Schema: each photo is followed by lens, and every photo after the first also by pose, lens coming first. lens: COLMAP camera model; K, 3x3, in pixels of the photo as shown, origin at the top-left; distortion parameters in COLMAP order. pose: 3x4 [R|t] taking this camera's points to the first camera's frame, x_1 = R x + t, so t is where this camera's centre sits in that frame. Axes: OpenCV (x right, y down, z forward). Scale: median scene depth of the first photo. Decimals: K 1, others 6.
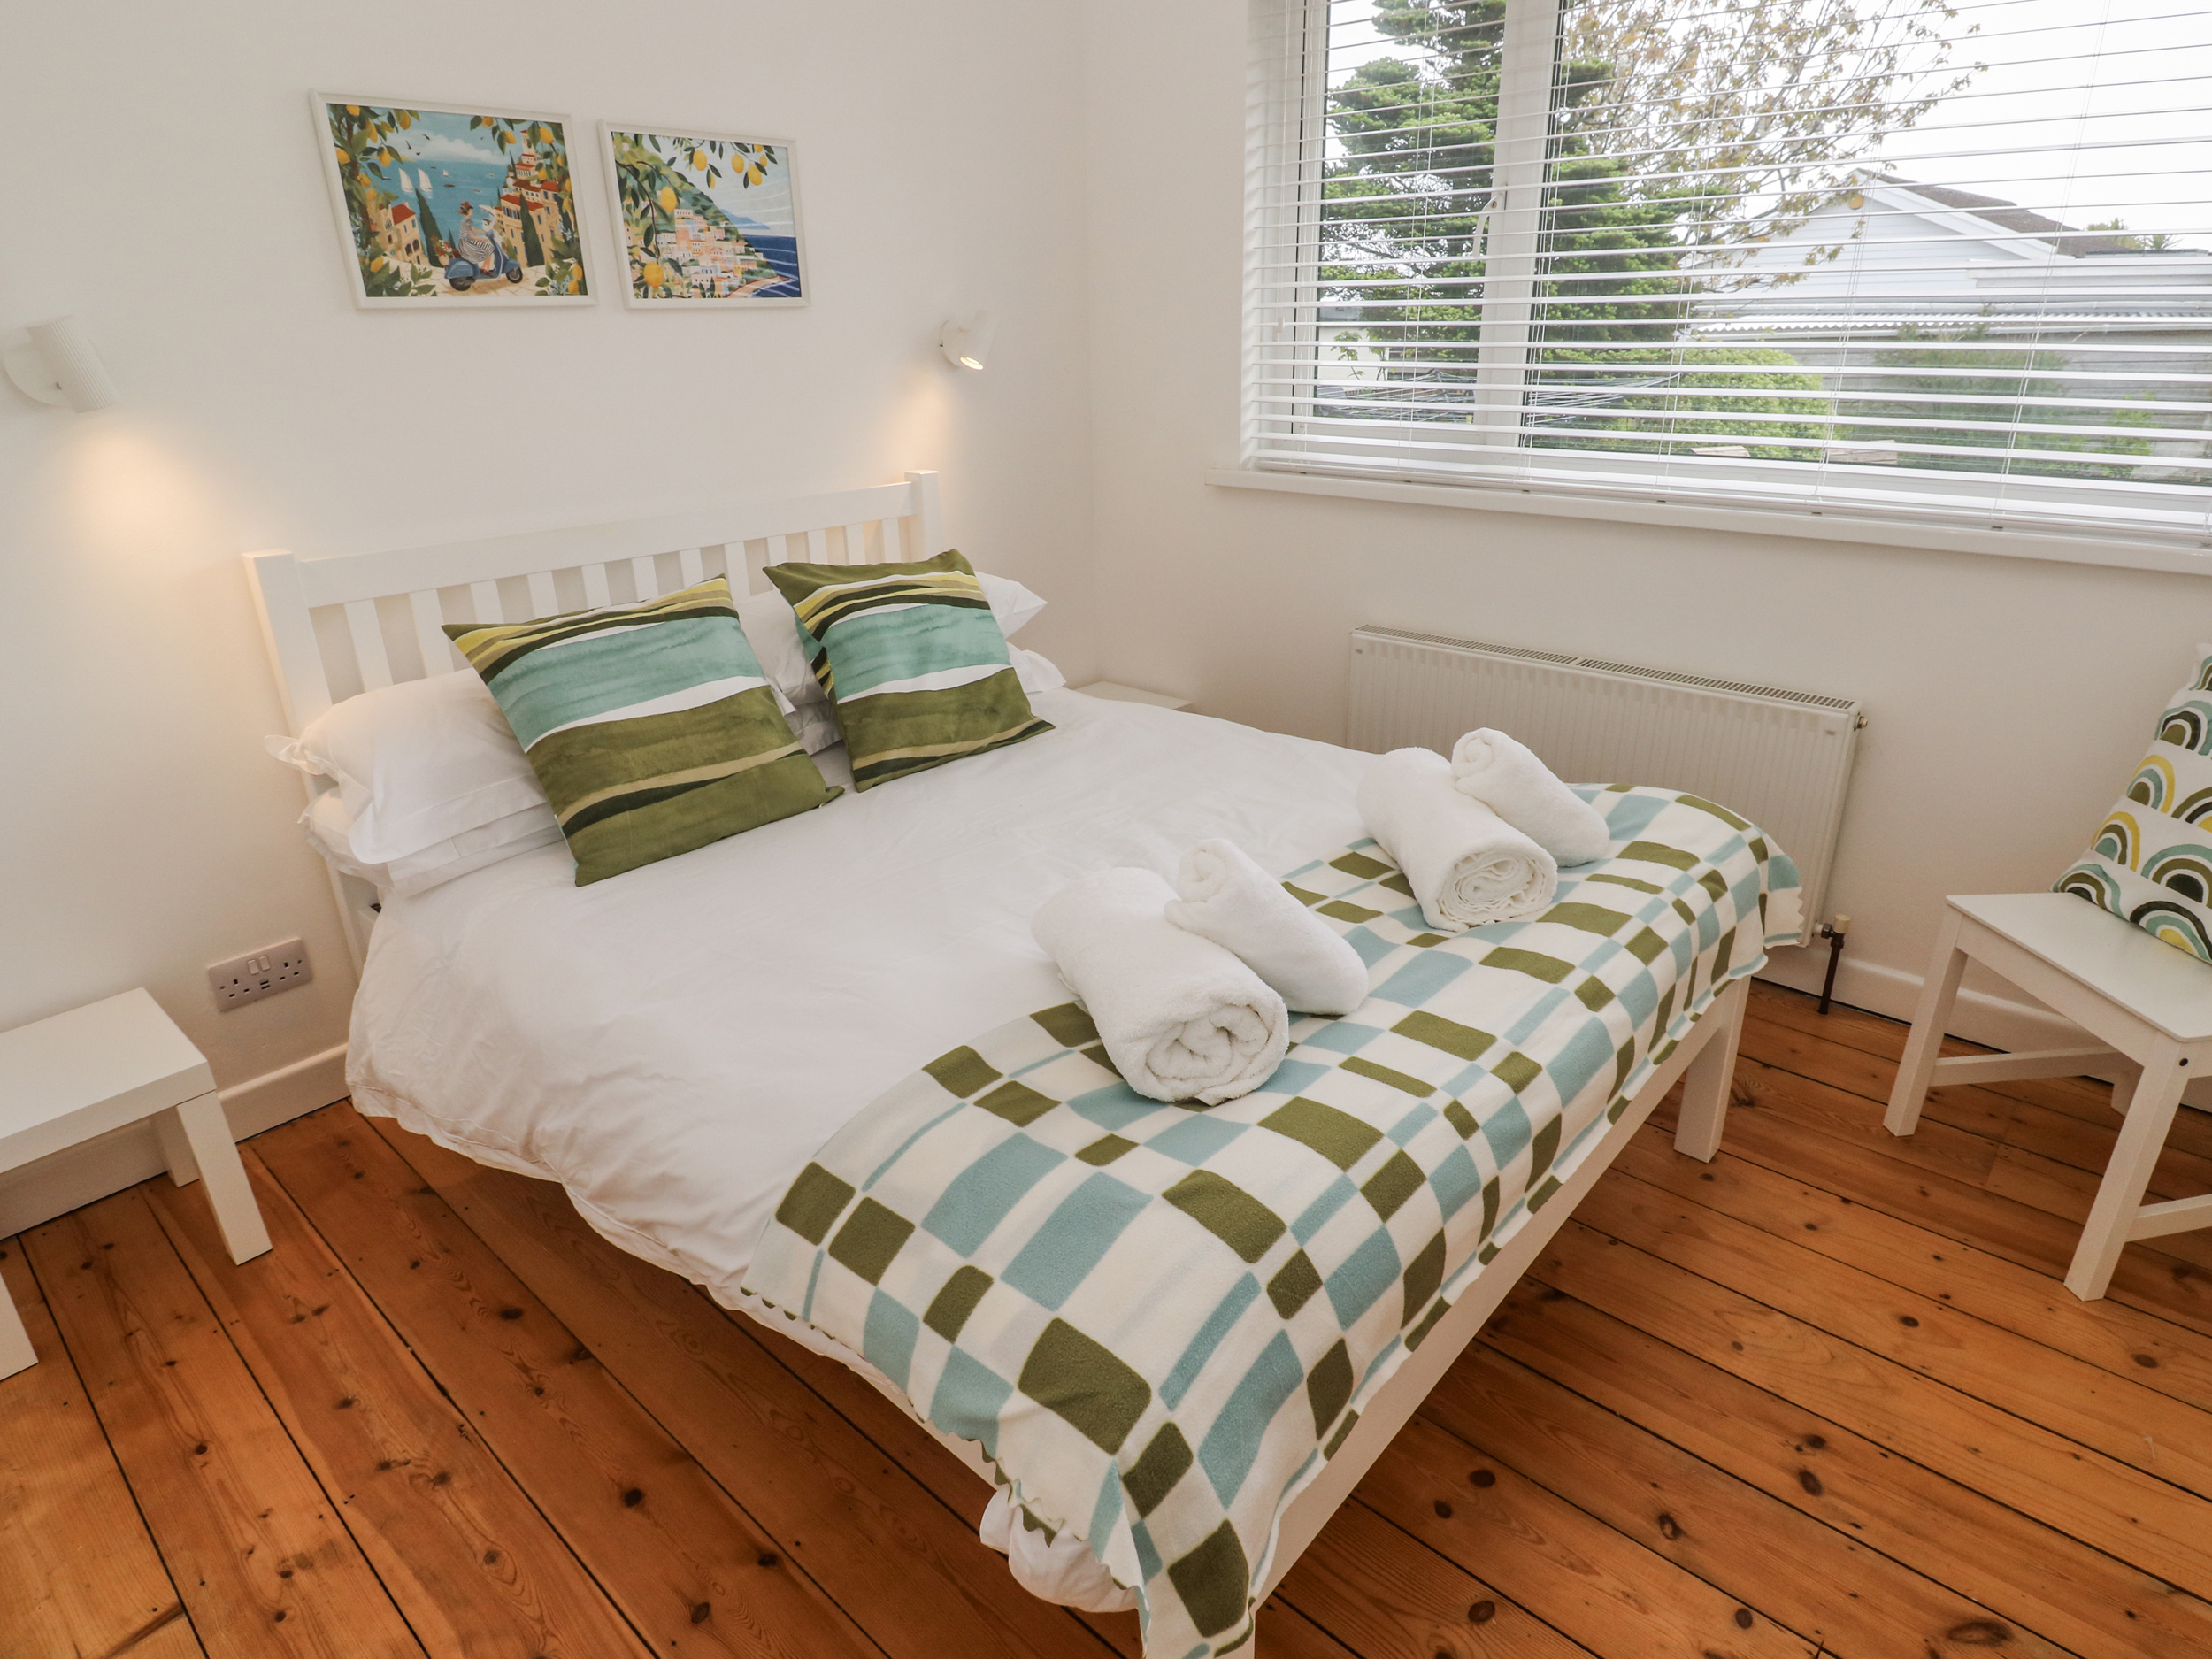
lens RADIAL K [[1198.7, 0, 1108.9], [0, 1198.7, 809.5], [0, 0, 1]] dist [-0.020927, -0.000825]
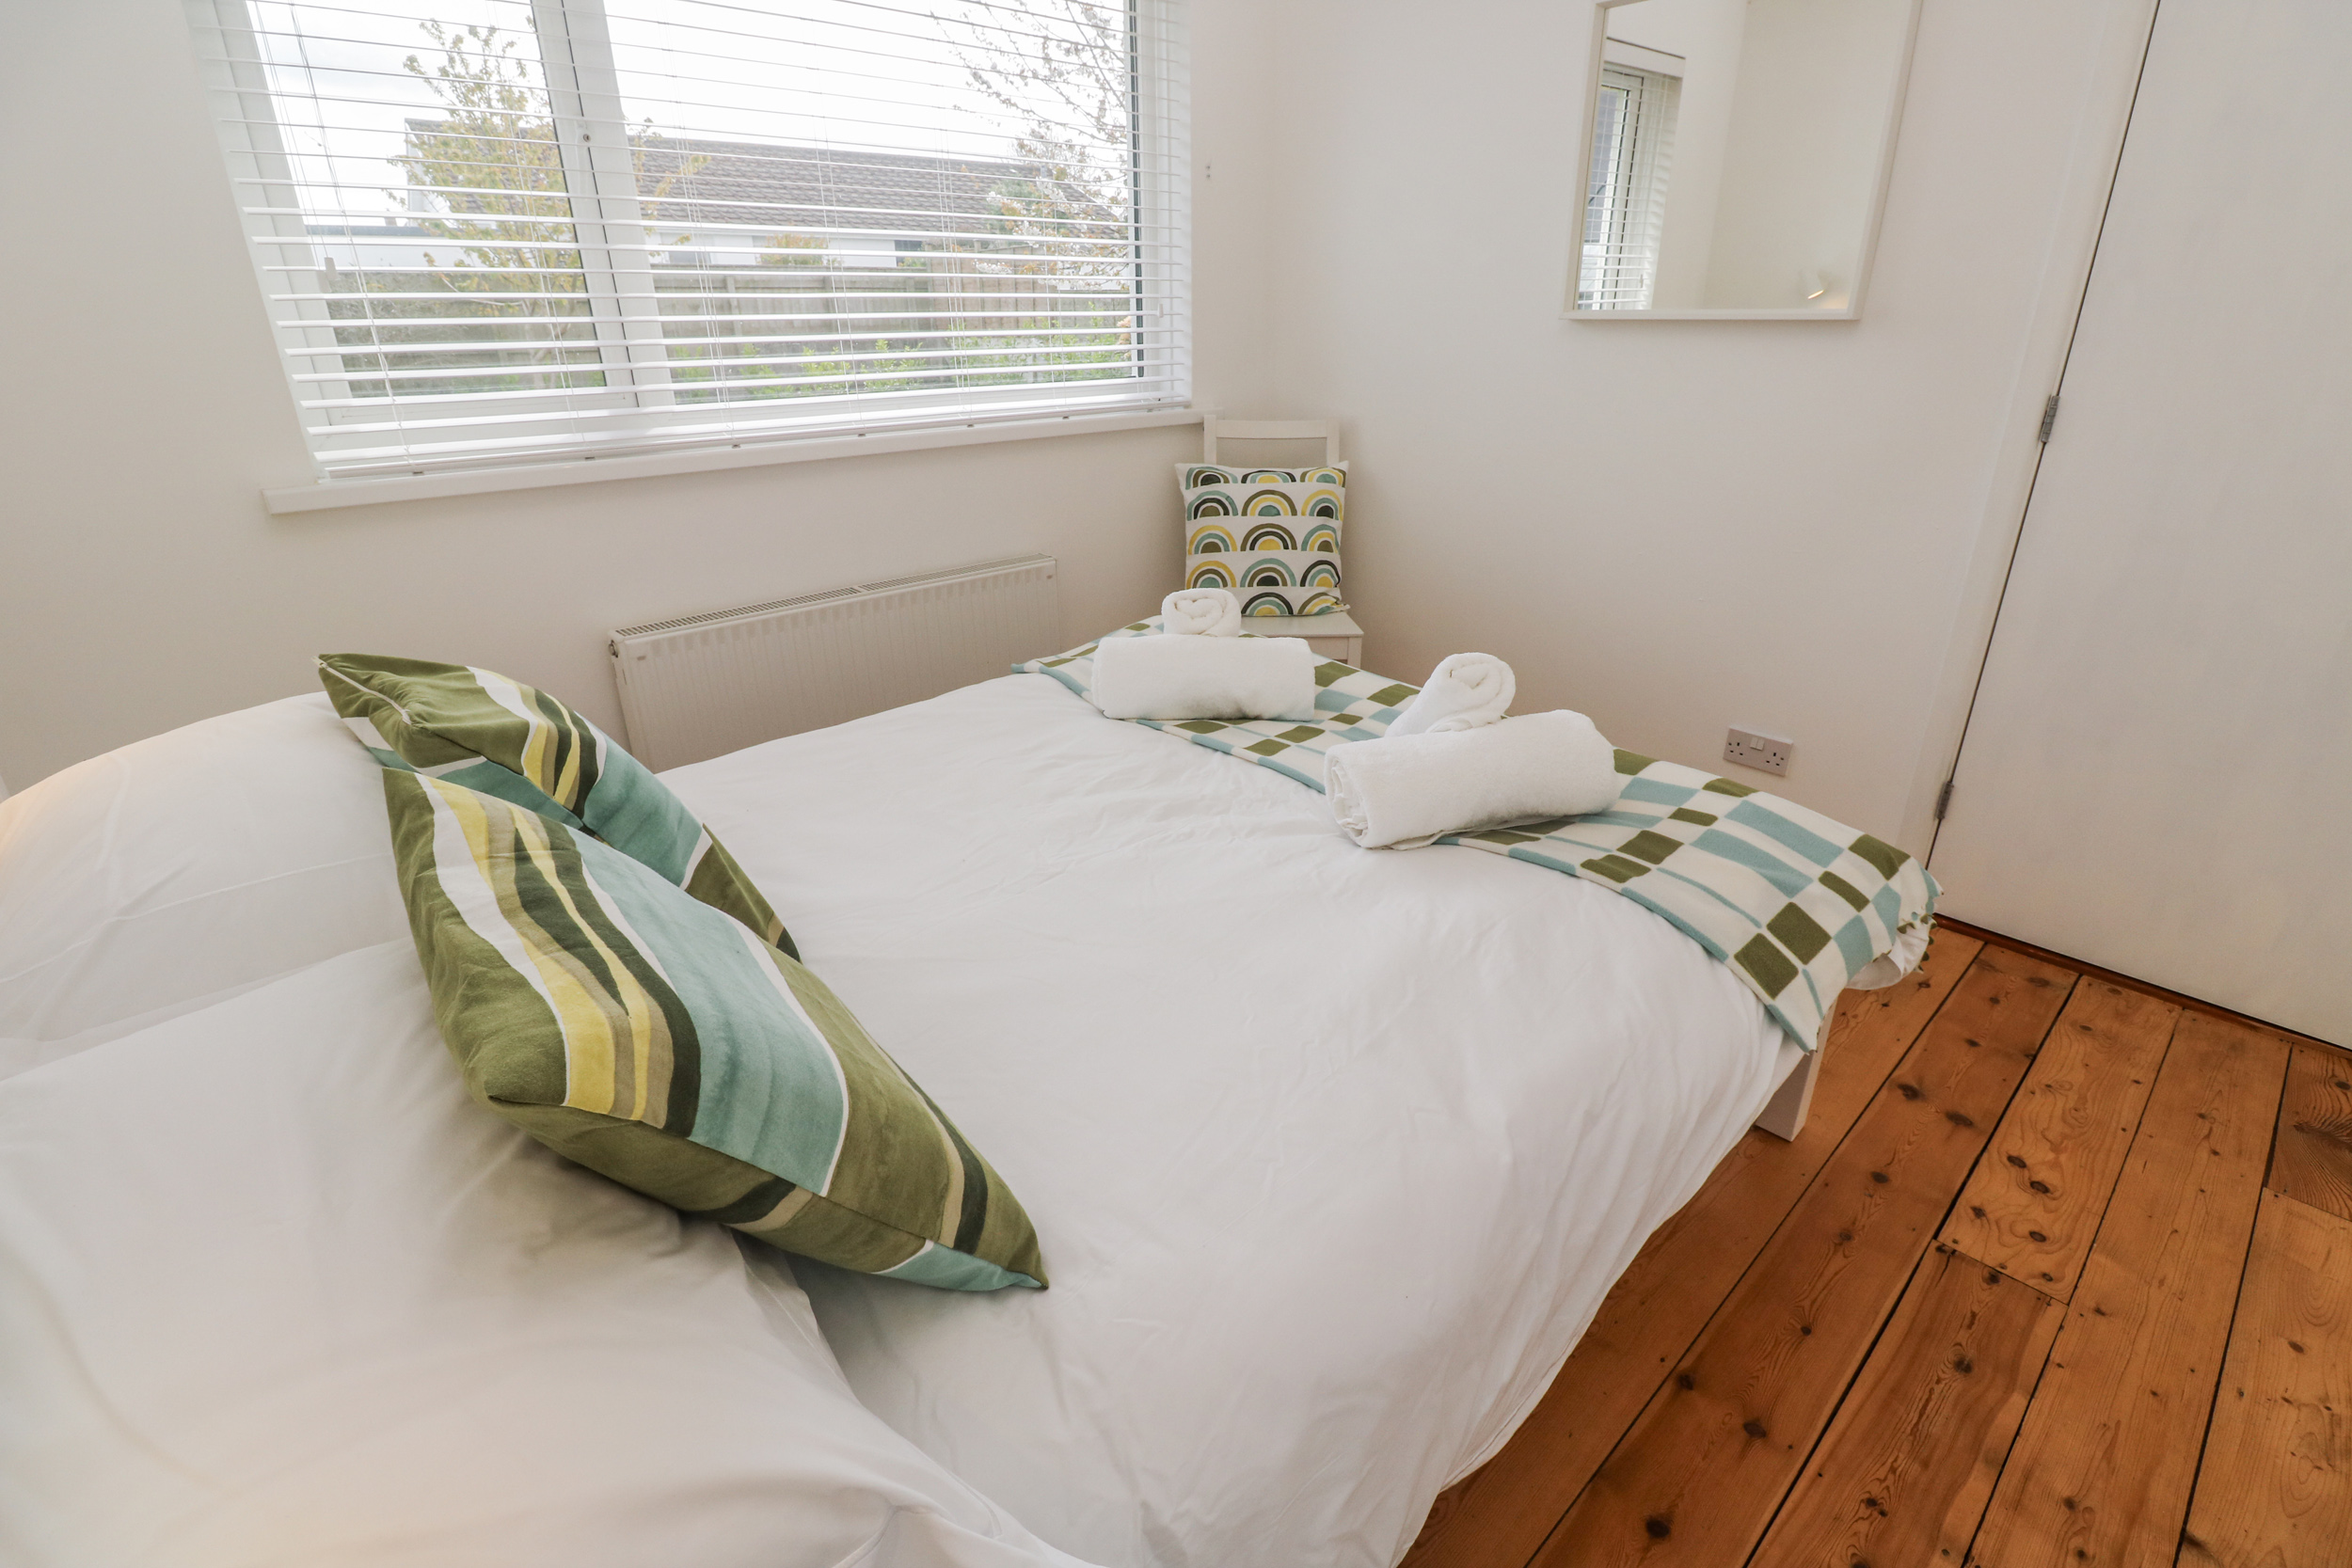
lens RADIAL K [[1085.4, 0, 1191.5], [0, 1085.4, 780.3], [0, 0, 1]] dist [-0.003375, -0.007327]
pose [[0.120669, -0.386857, 0.914210, -0.787358], [0.375831, 0.870190, 0.318622, -0.251322], [-0.918798, 0.305141, 0.250398, 0.762789]]
